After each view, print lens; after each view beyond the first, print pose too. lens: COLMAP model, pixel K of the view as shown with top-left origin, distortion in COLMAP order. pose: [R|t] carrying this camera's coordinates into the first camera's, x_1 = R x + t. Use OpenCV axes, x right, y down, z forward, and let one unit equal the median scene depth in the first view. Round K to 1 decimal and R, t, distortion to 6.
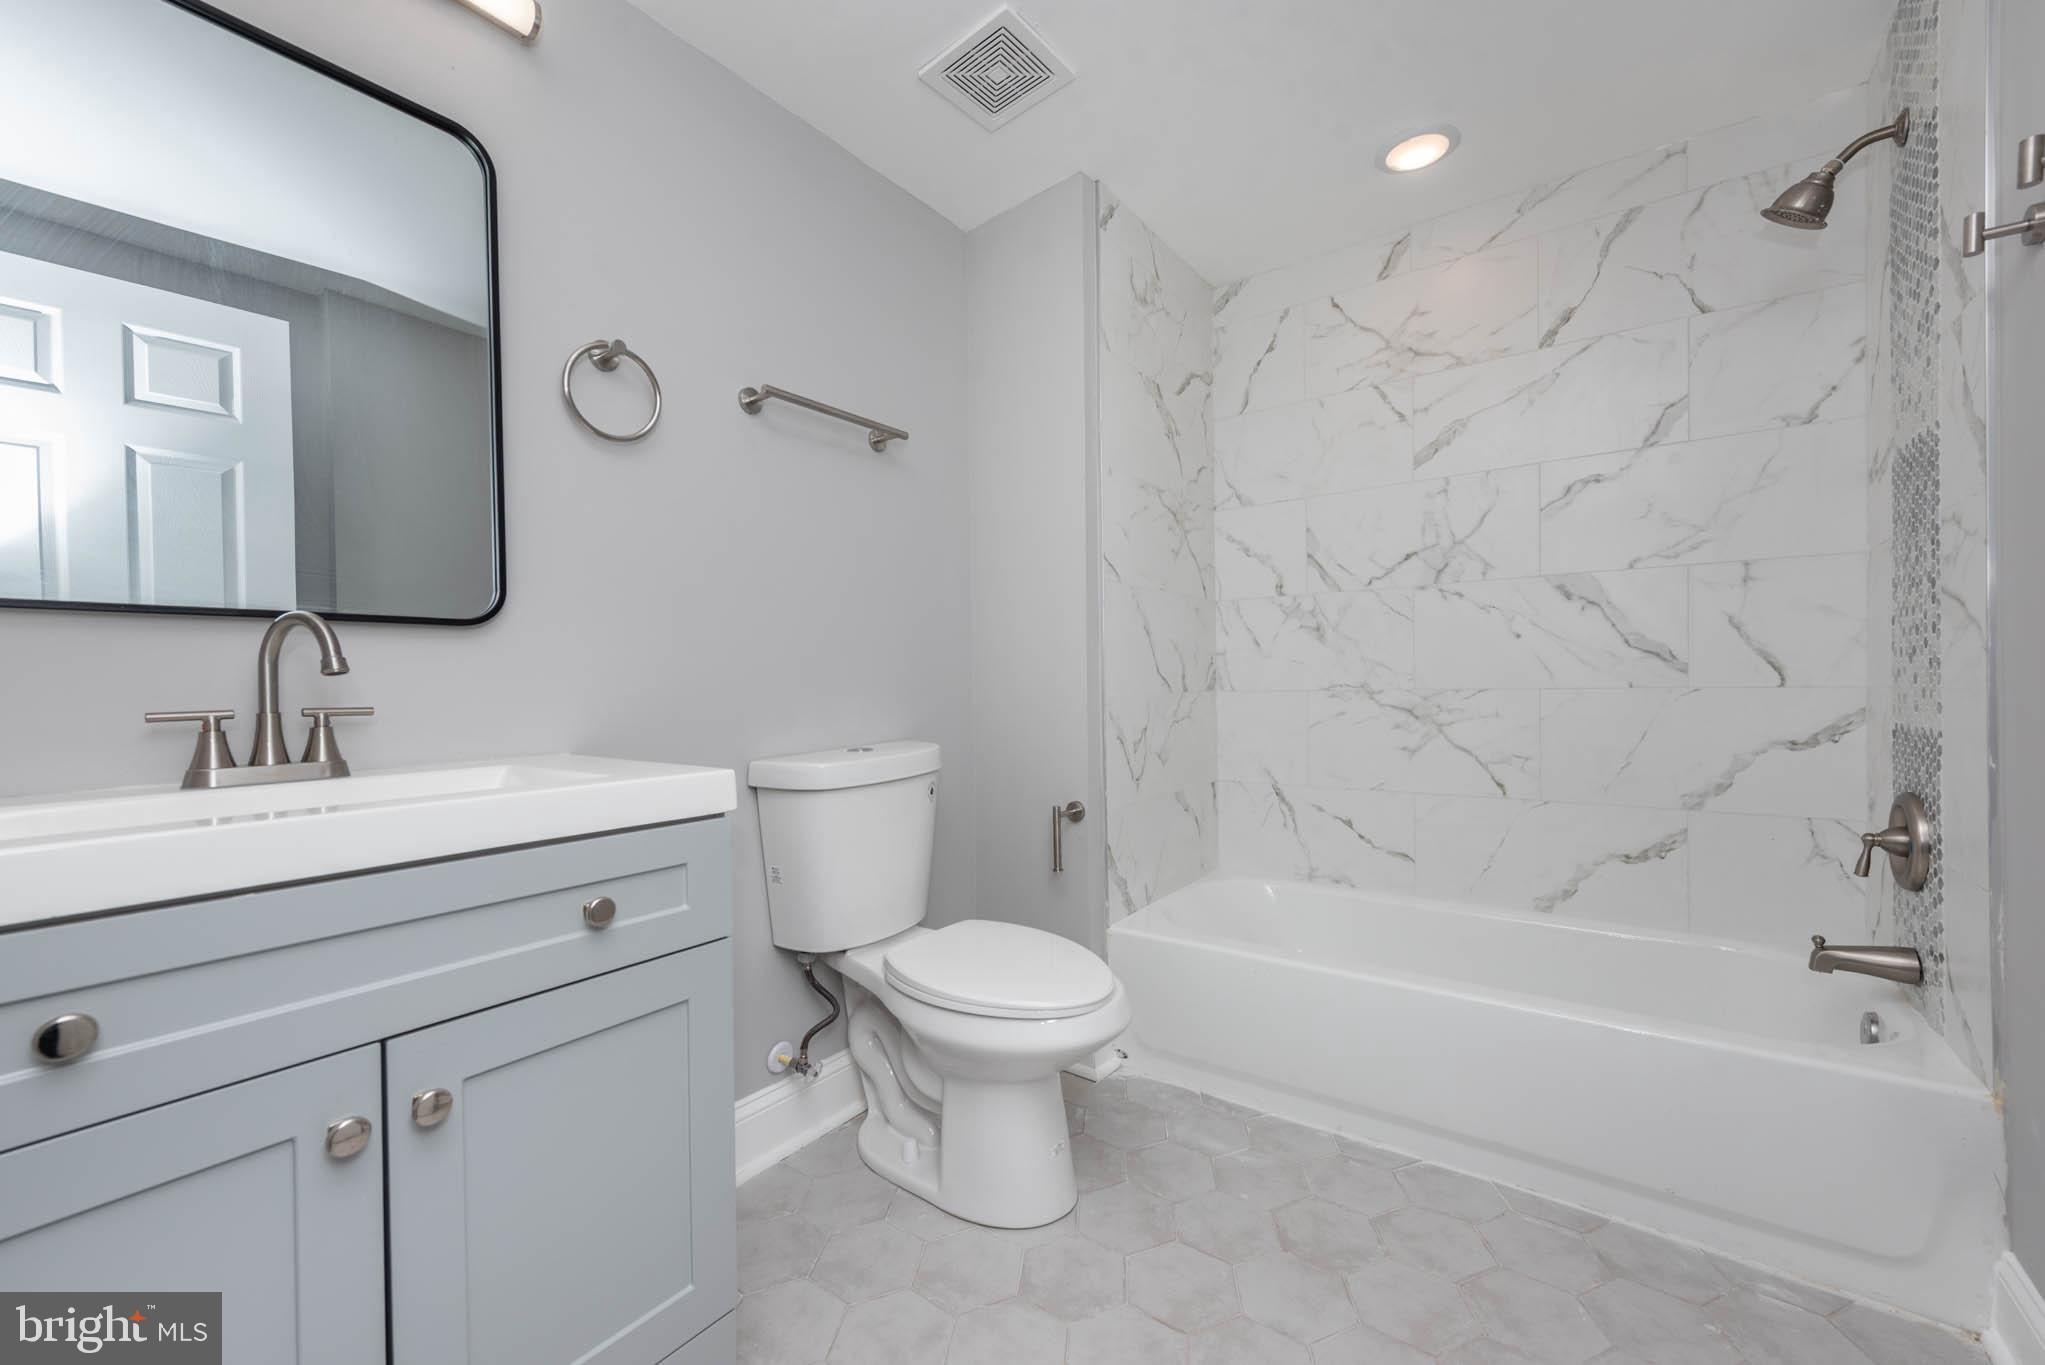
lens RADIAL K [[765.1, 0, 1018.4], [0, 765.1, 683.9], [0, 0, 1]] dist [0.012563, -0.003624]
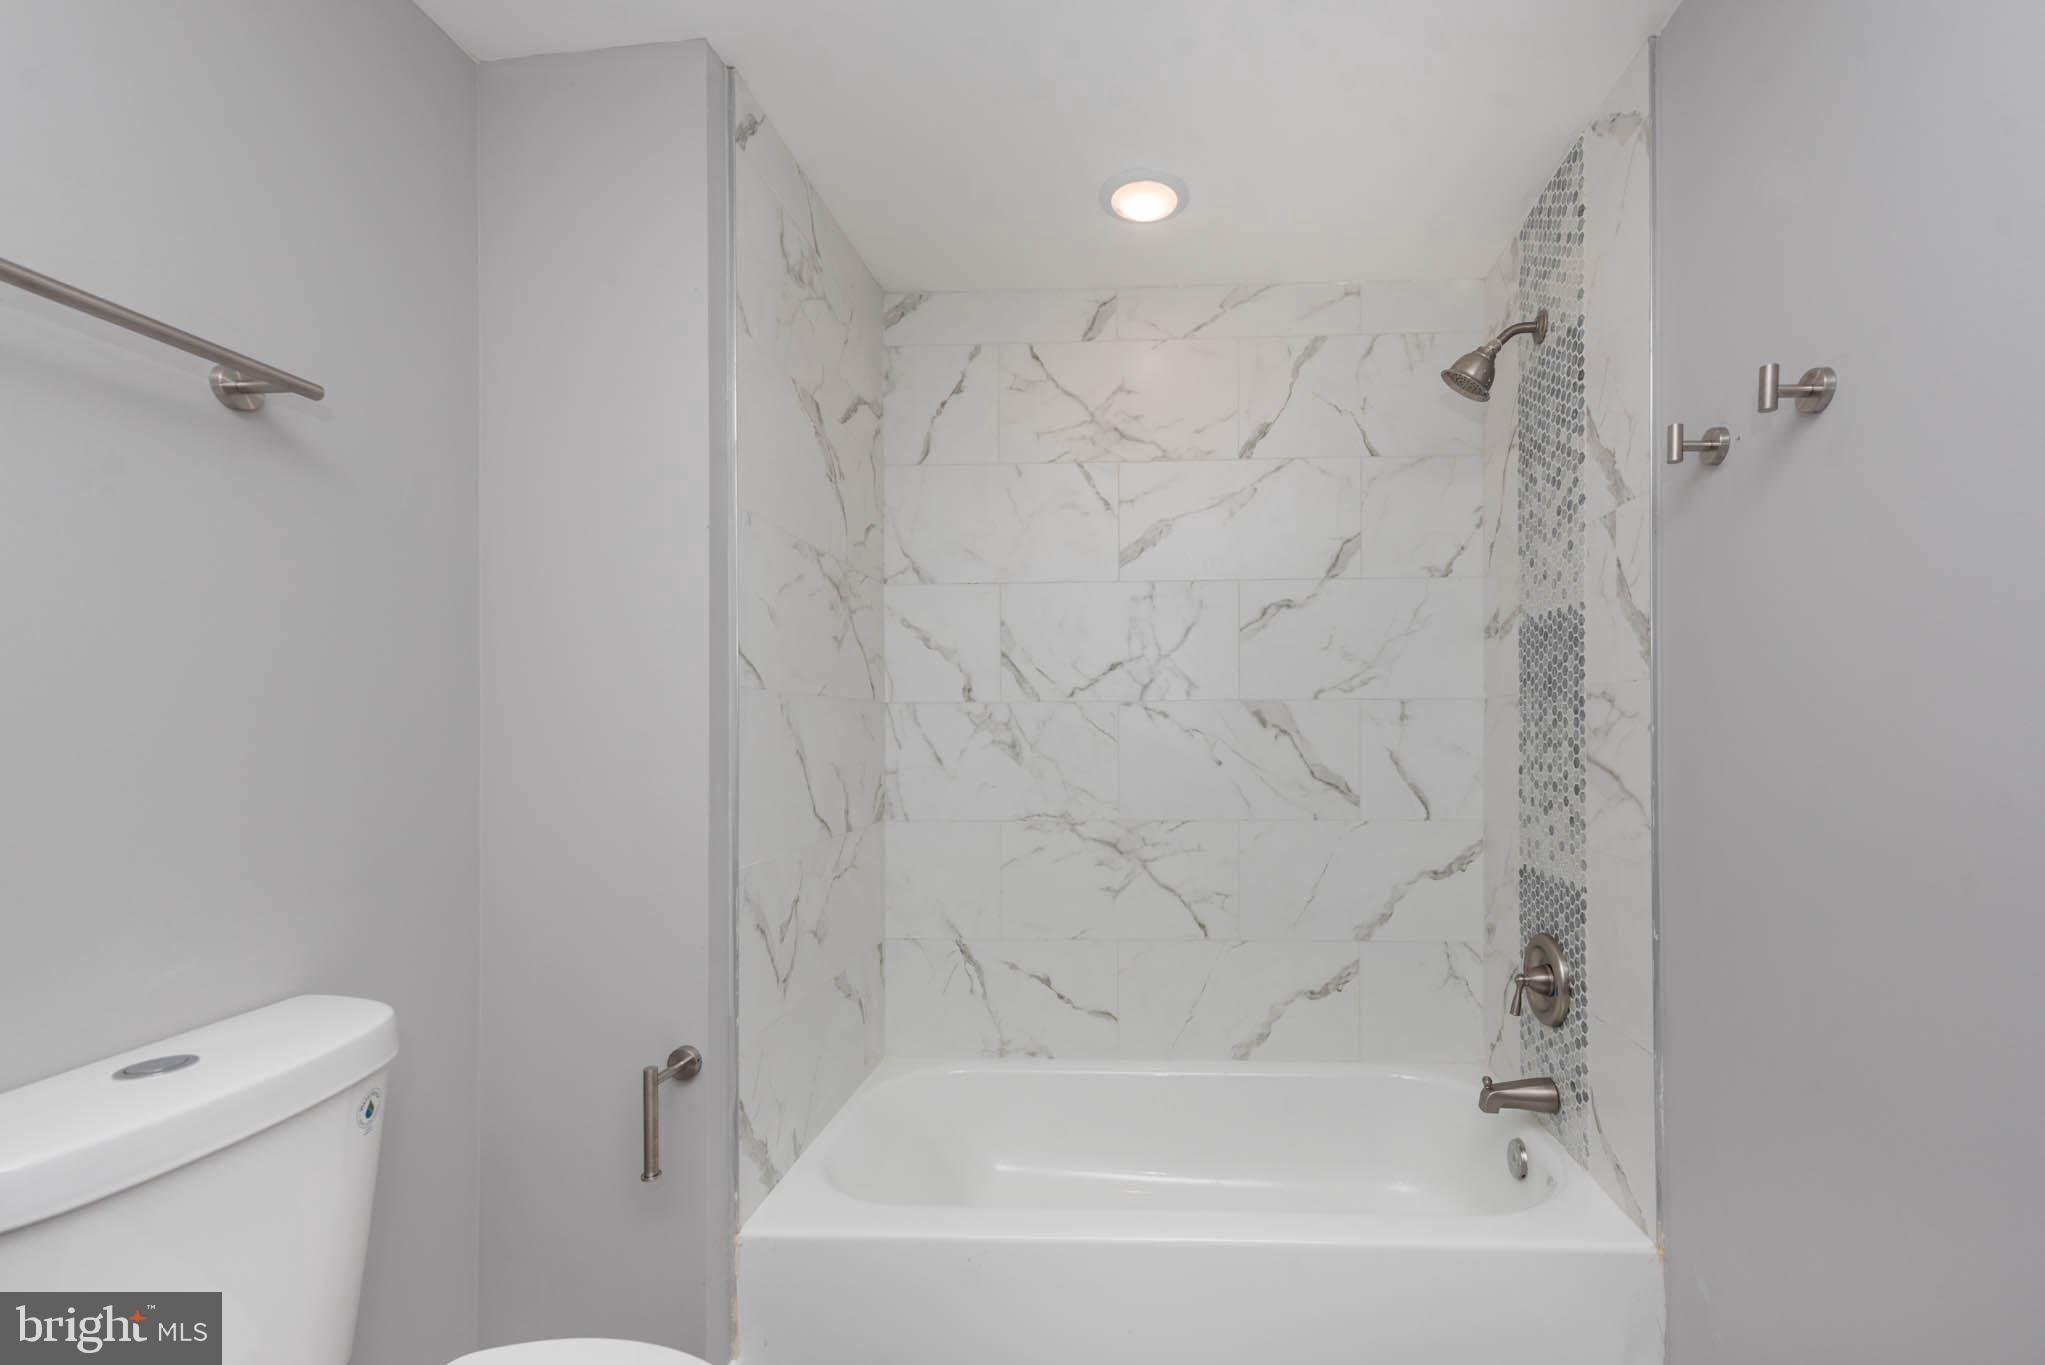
lens RADIAL K [[800.7, 0, 1083.7], [0, 800.7, 717.3], [0, 0, 1]] dist [0.018808, -0.010926]
pose [[0.840000, 0.012059, 0.542452, -0.010482], [-0.004528, 0.999874, -0.015216, -0.105266], [-0.542567, 0.010325, 0.839949, 0.287566]]
